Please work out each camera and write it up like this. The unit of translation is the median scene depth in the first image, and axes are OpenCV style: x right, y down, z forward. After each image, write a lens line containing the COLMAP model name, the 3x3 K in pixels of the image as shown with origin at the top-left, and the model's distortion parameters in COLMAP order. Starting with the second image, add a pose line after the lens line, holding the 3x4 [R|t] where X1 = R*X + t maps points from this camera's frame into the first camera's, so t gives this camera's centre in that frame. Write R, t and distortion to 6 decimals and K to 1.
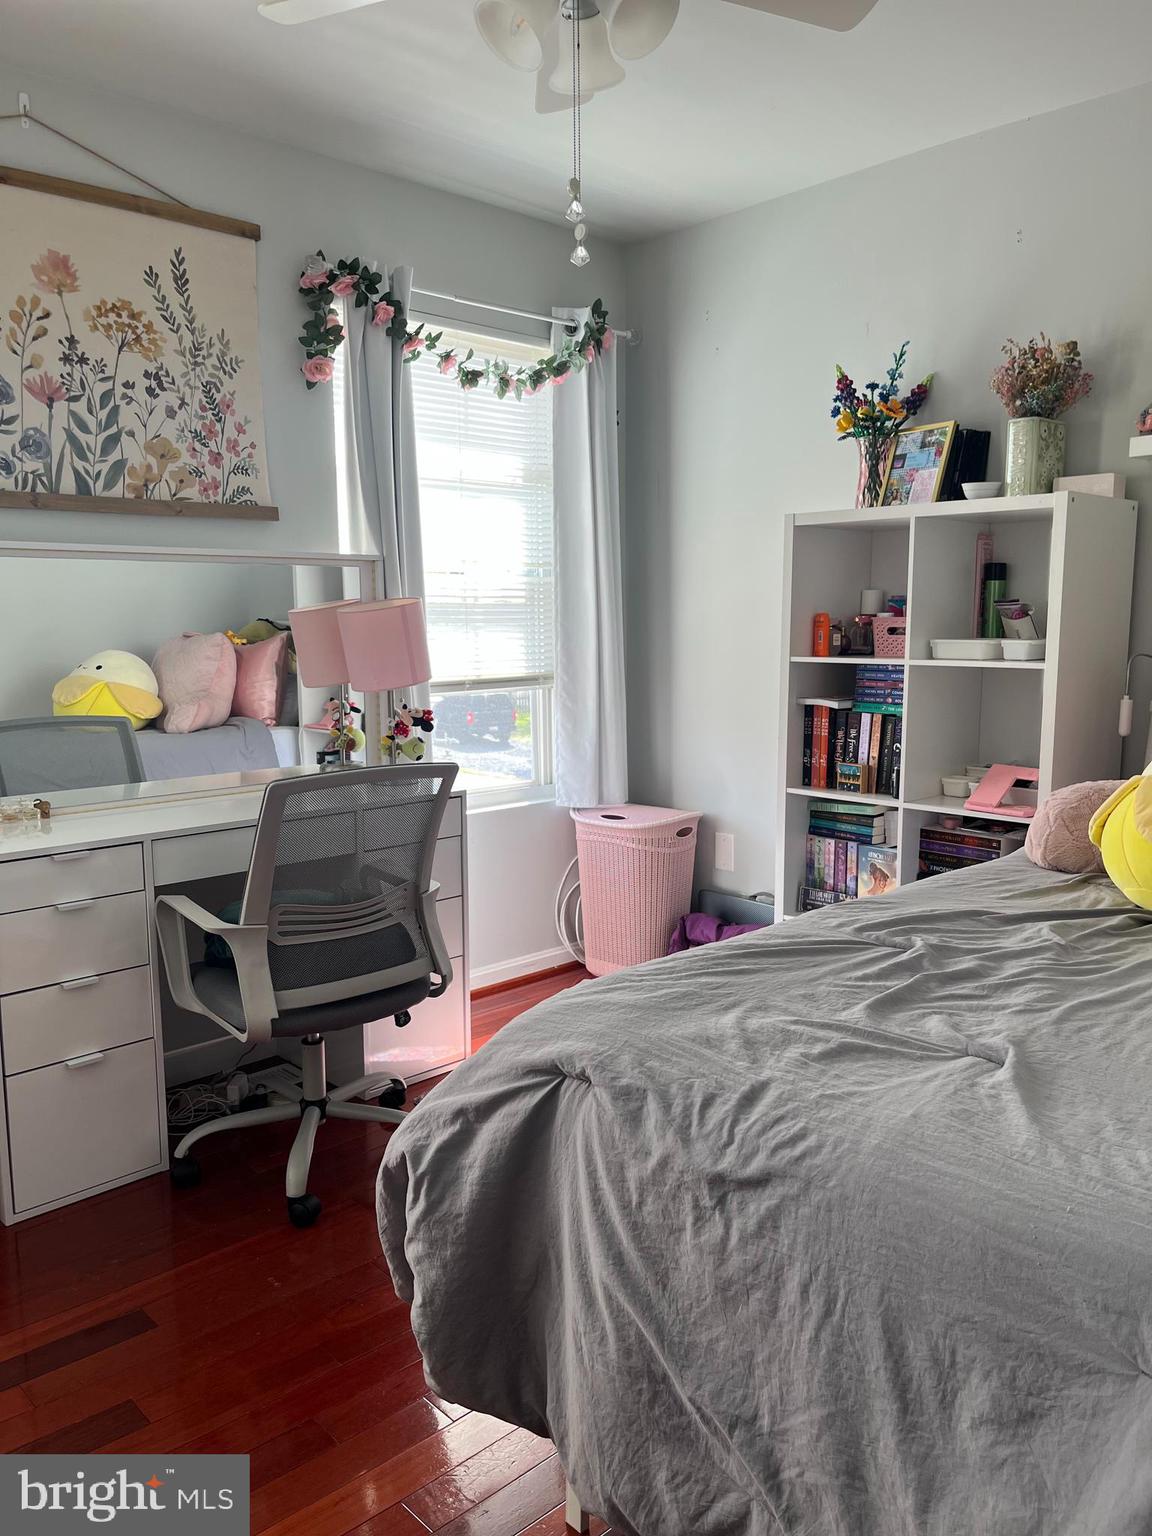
lens RADIAL K [[1166.2, 0, 576.0], [0, 1166.2, 768.0], [0, 0, 1]] dist [0.097821, -0.147262]
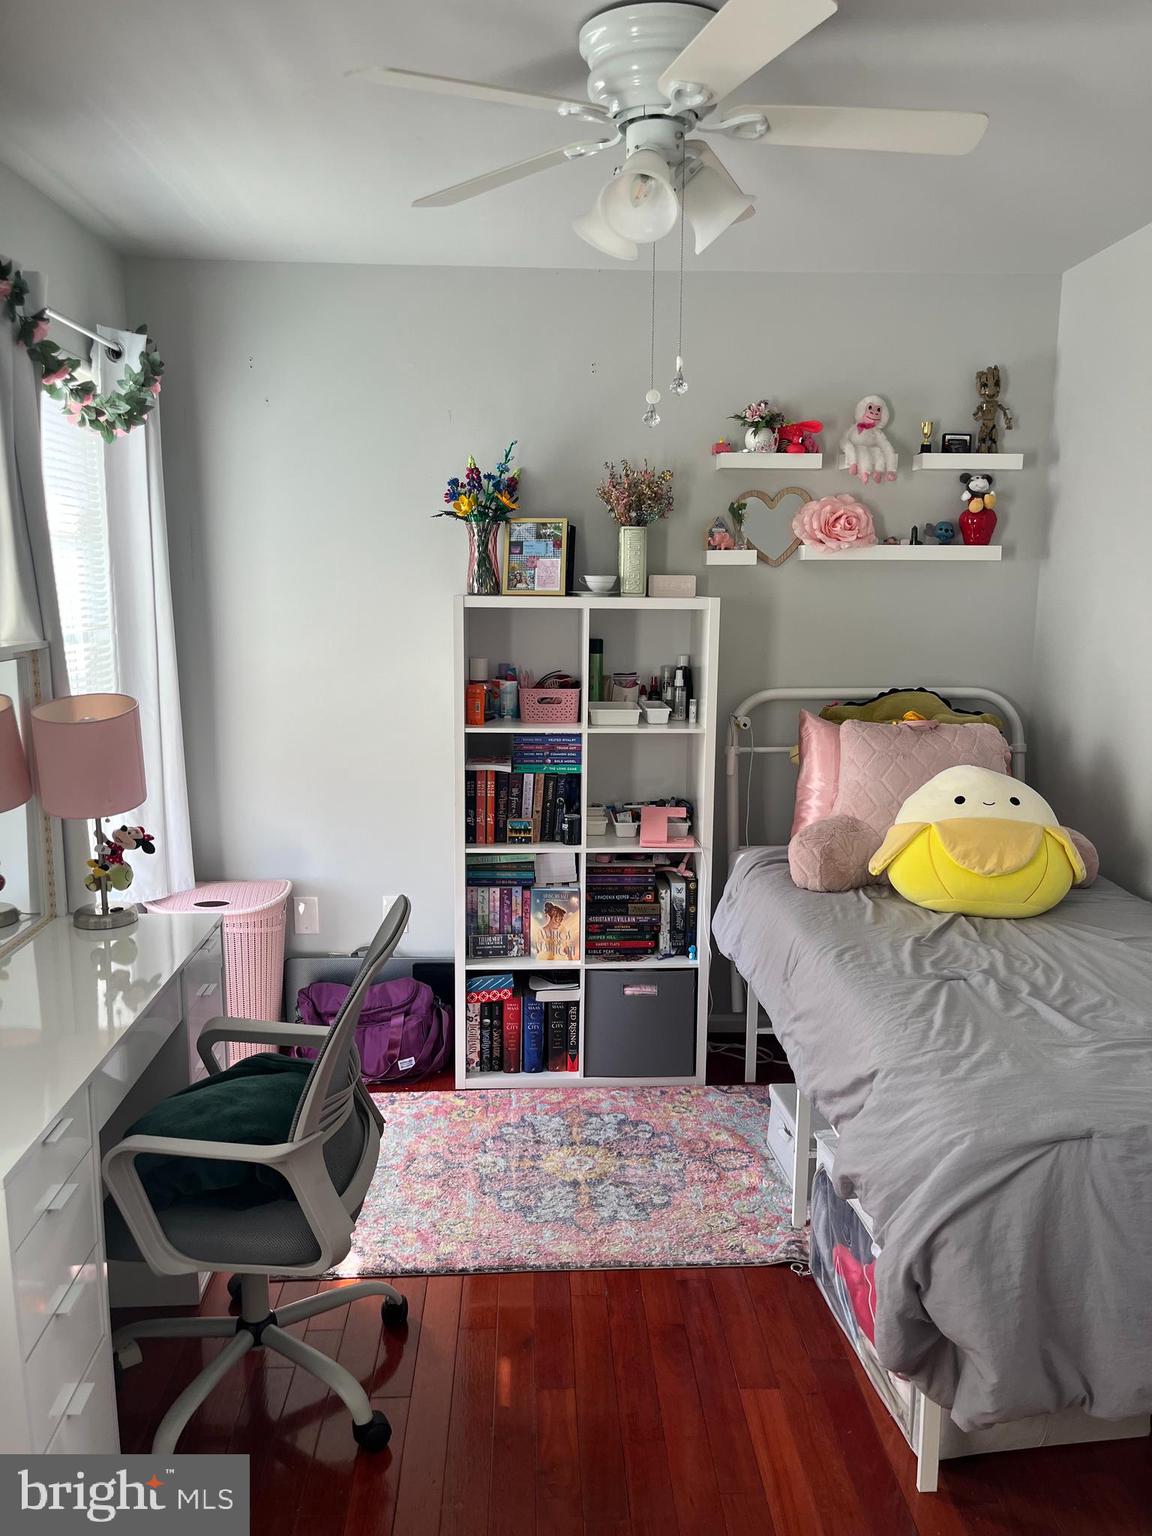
lens RADIAL K [[1164.9, 0, 575.0], [0, 1164.9, 778.3], [0, 0, 1]] dist [0.069441, -0.115942]
pose [[0.650887, -0.119201, 0.749758, -0.554473], [0.084224, 0.992838, 0.084730, -0.130683], [-0.754488, 0.007998, 0.656265, 0.225223]]
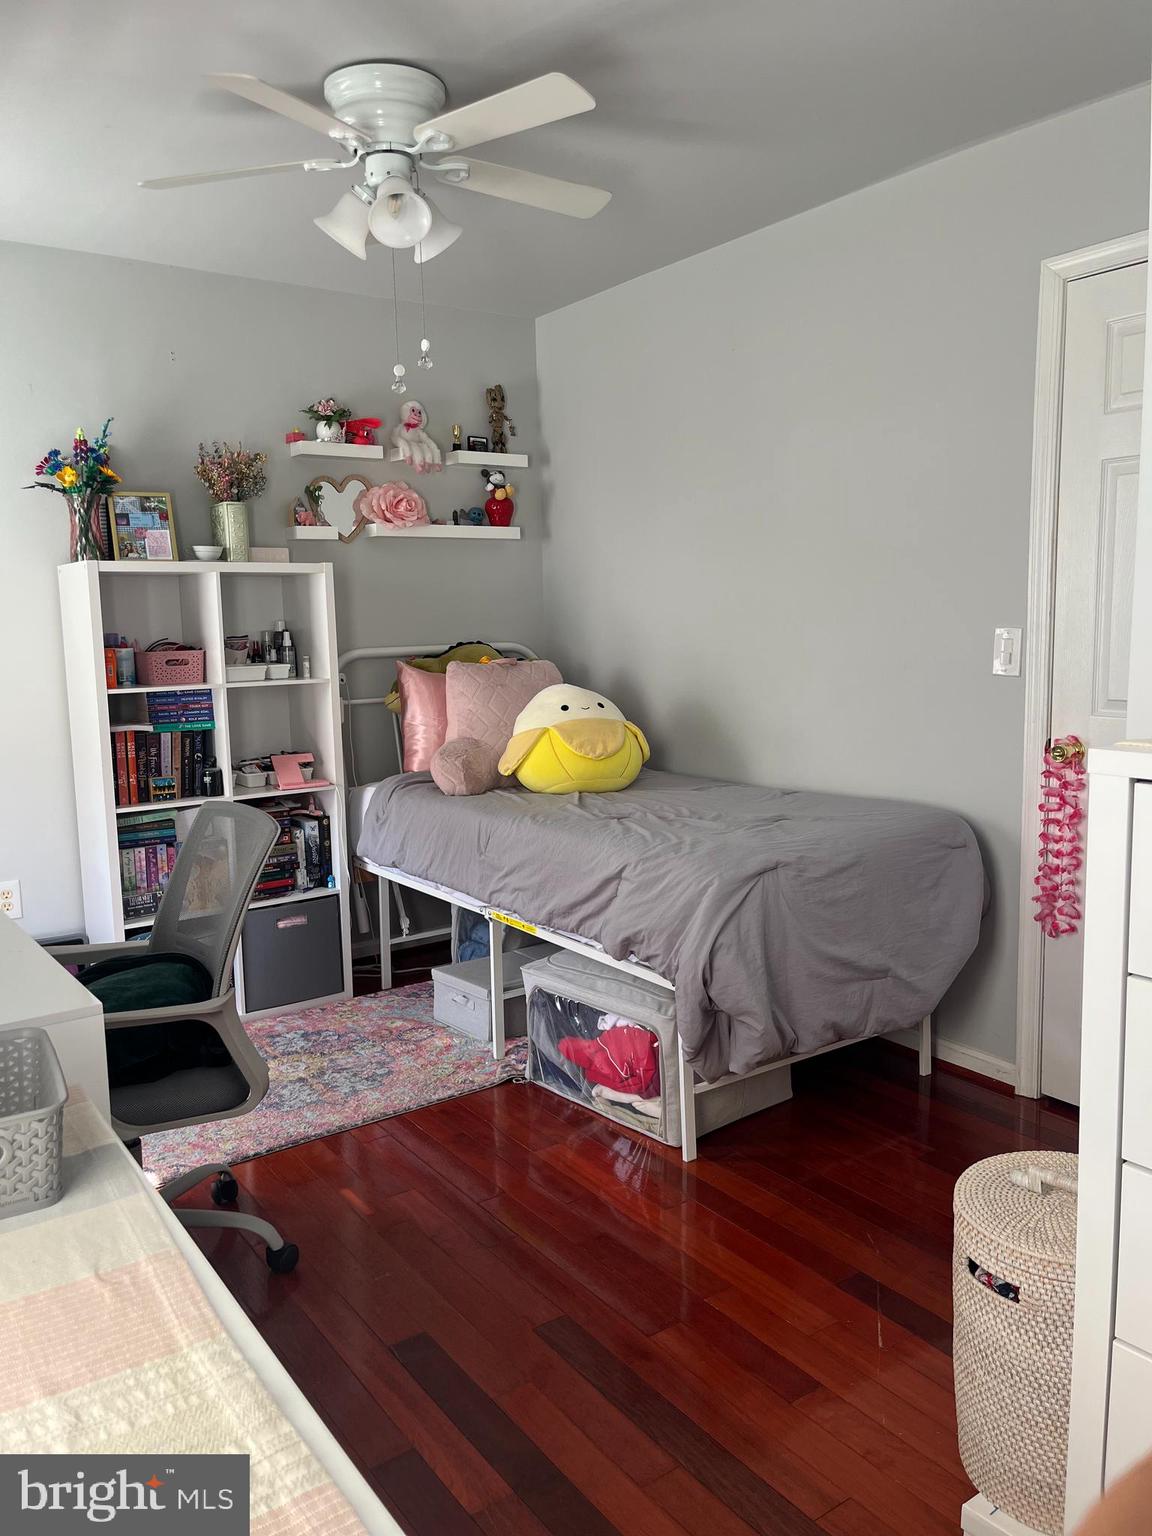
lens RADIAL K [[1184.1, 0, 566.3], [0, 1184.1, 769.3], [0, 0, 1]] dist [0.025778, -0.004841]
pose [[0.136405, -0.126669, 0.982522, -0.858171], [0.144476, 0.983731, 0.106767, -0.078291], [-0.980061, 0.127387, 0.152486, 0.419479]]
